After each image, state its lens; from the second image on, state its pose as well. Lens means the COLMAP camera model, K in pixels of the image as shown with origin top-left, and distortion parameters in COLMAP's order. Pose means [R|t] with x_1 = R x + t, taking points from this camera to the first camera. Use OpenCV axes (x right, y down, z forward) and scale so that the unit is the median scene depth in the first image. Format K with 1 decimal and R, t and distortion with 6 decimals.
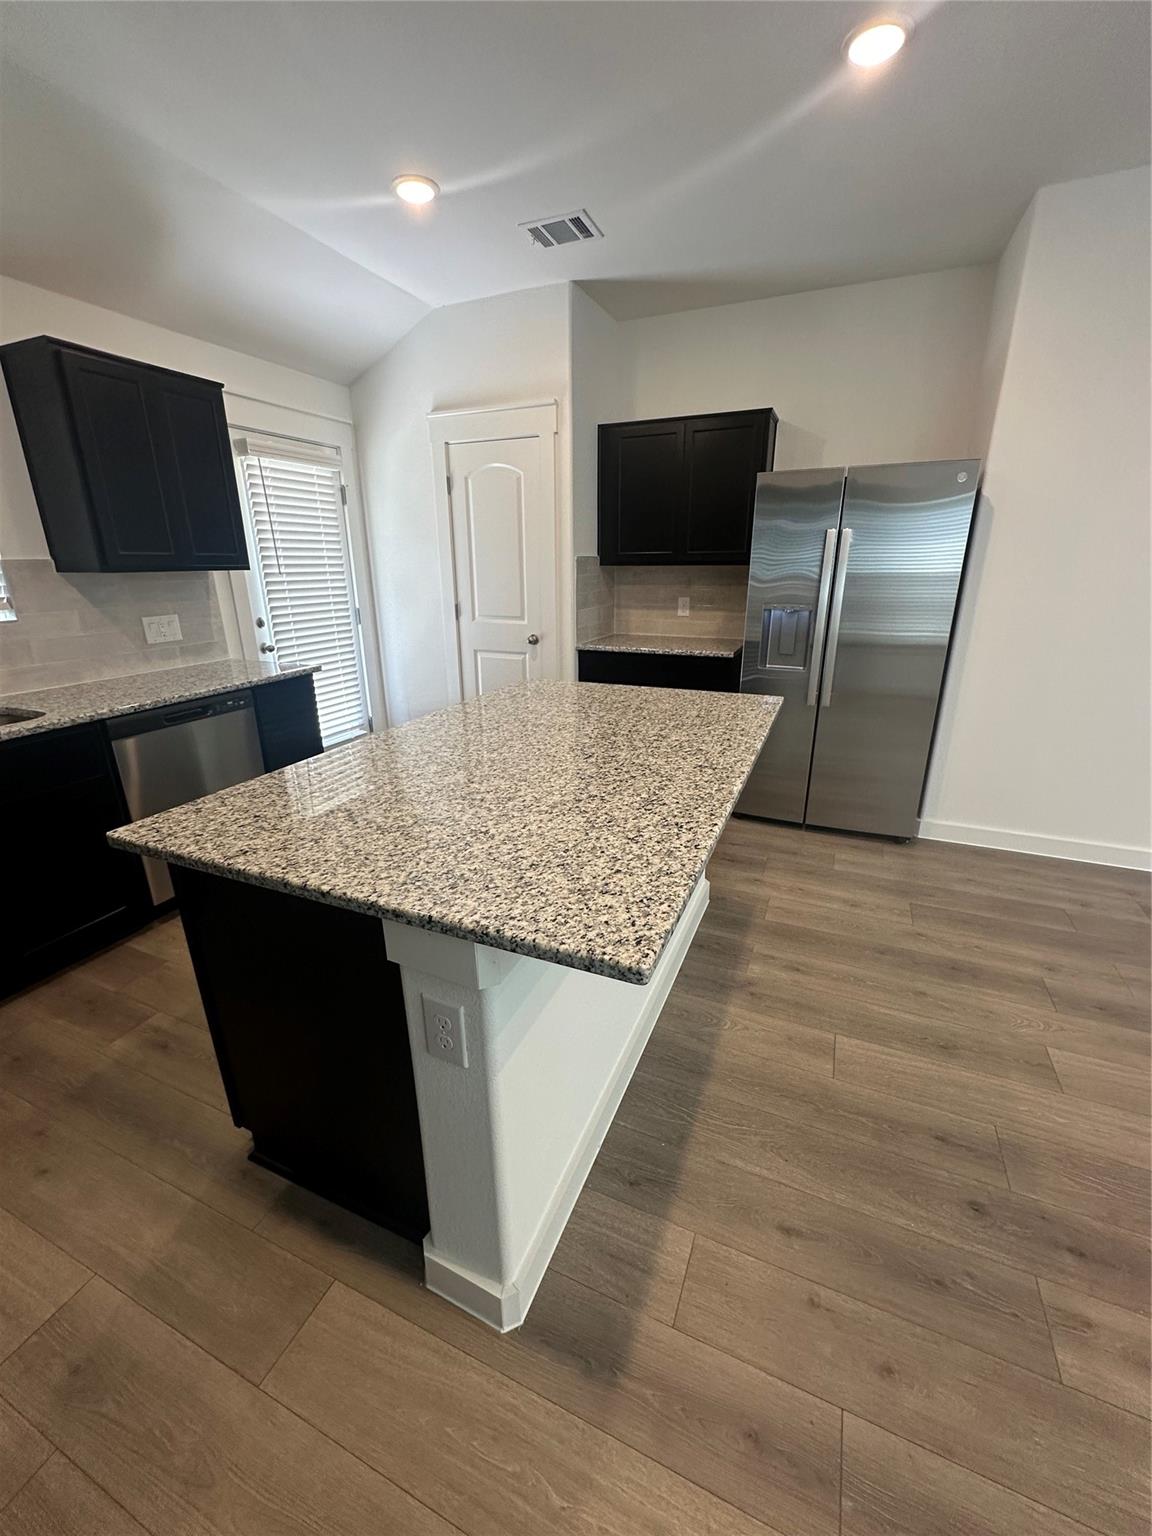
lens RADIAL K [[610.1, 0, 576.0], [0, 610.1, 768.0], [0, 0, 1]] dist [-0.002110, -0.000066]
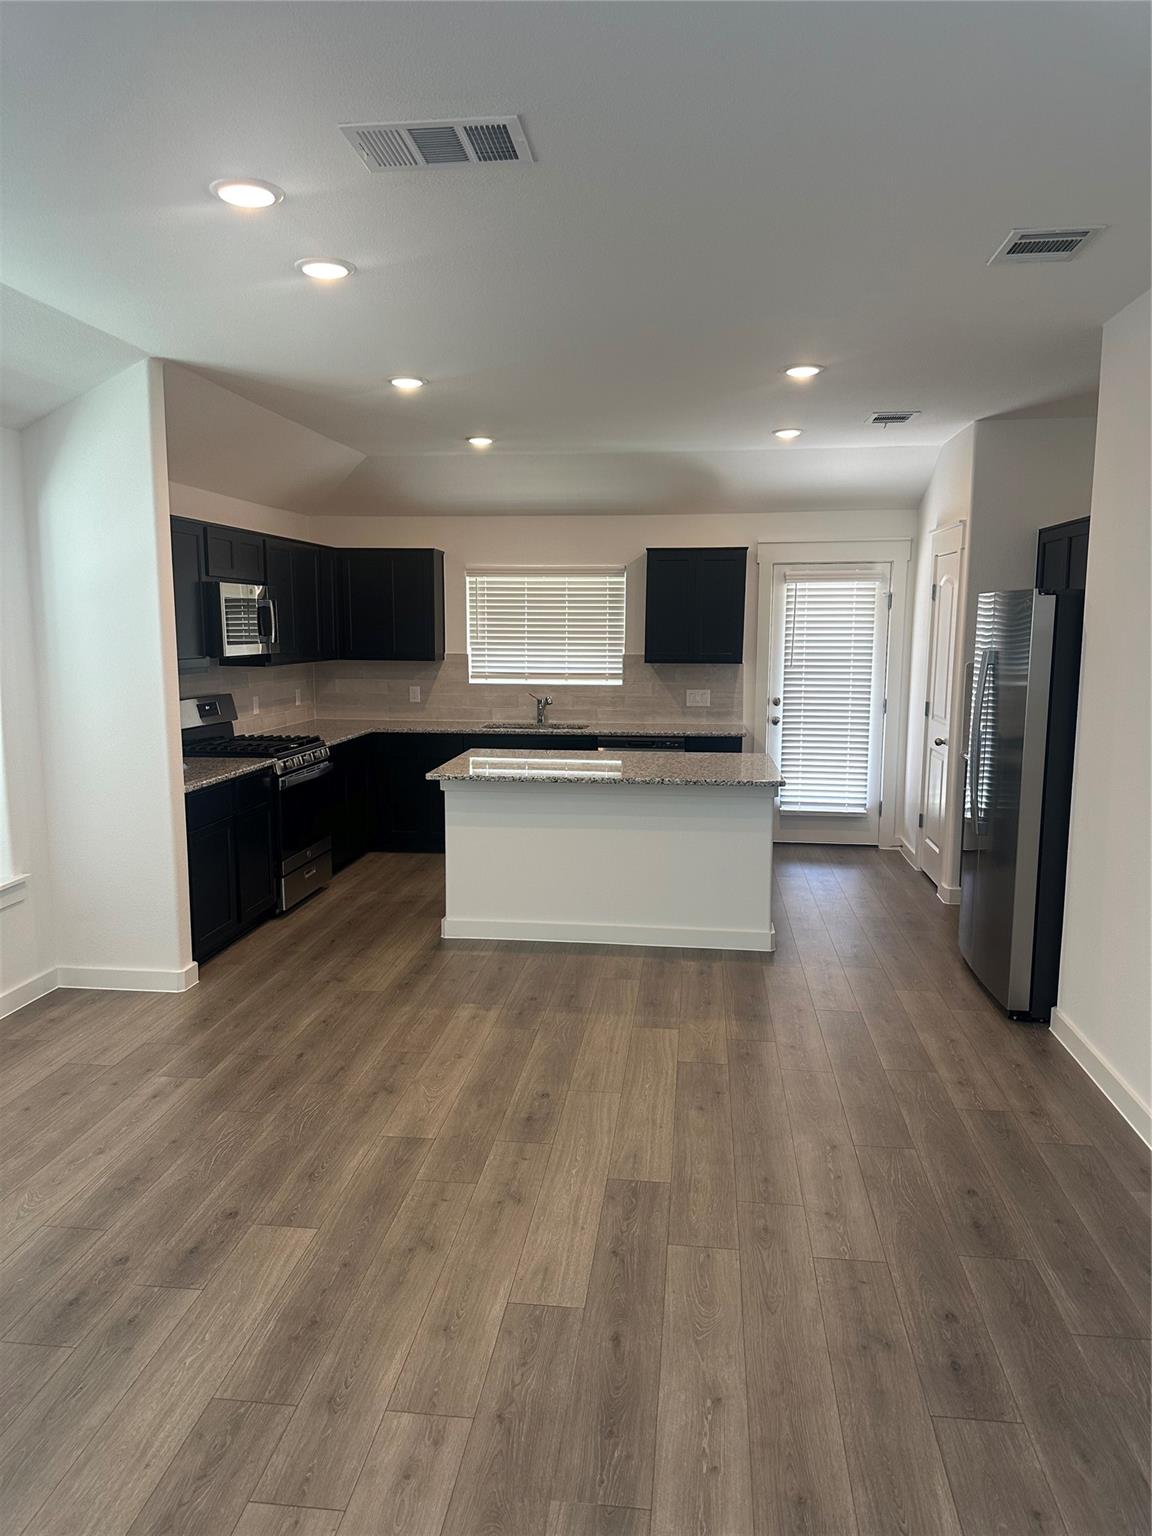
lens RADIAL K [[1069.1, 0, 576.0], [0, 1069.1, 768.0], [0, 0, 1]] dist [0.004434, 0.000377]
pose [[0.289821, 0.137722, -0.947120, 2.194736], [-0.312453, 0.948987, 0.042382, -0.095685], [0.904642, 0.283647, 0.318069, -0.101045]]
